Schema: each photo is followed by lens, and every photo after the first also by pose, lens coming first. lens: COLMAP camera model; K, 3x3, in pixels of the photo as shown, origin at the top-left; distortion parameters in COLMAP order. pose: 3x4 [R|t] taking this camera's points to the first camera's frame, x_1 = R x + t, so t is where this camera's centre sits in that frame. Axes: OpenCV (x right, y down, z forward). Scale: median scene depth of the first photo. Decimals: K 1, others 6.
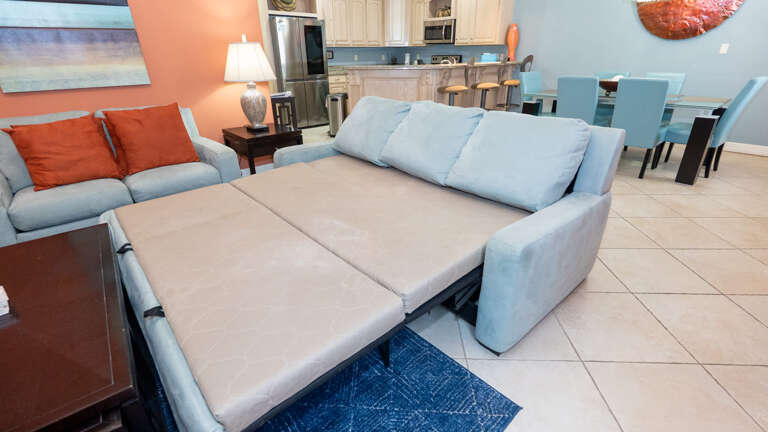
lens RADIAL K [[352.5, 0, 388.3], [0, 352.5, 214.6], [0, 0, 1]] dist [-0.003787, -0.000103]
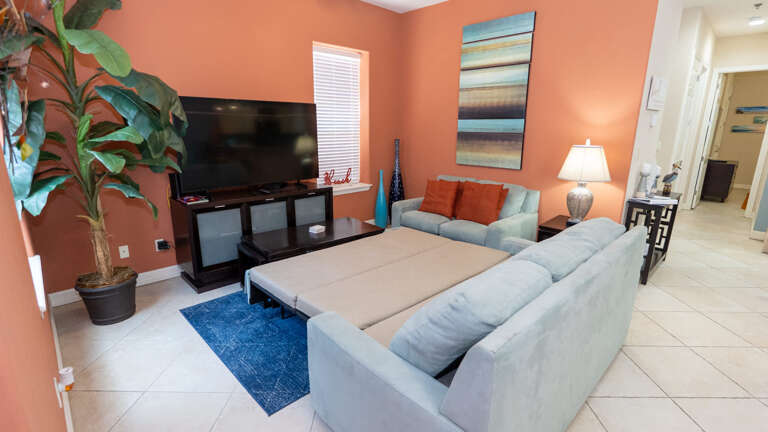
lens RADIAL K [[361.1, 0, 387.9], [0, 361.1, 214.2], [0, 0, 1]] dist [-0.003194, -0.000223]
pose [[0.038970, 0.251165, -0.967159, 0.350410], [-0.425835, 0.879779, 0.211315, -0.146004], [0.903961, 0.403616, 0.141240, 0.199858]]
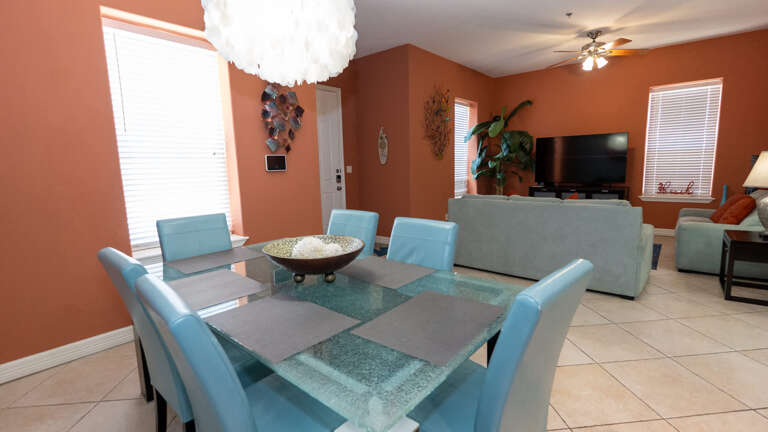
lens RADIAL K [[352.5, 0, 388.3], [0, 352.5, 214.6], [0, 0, 1]] dist [-0.003787, -0.000103]
pose [[-0.990392, 0.055816, -0.126523, 0.425342], [-0.021482, 0.841718, 0.539490, -0.440238], [0.136609, 0.537025, -0.832432, 0.915429]]
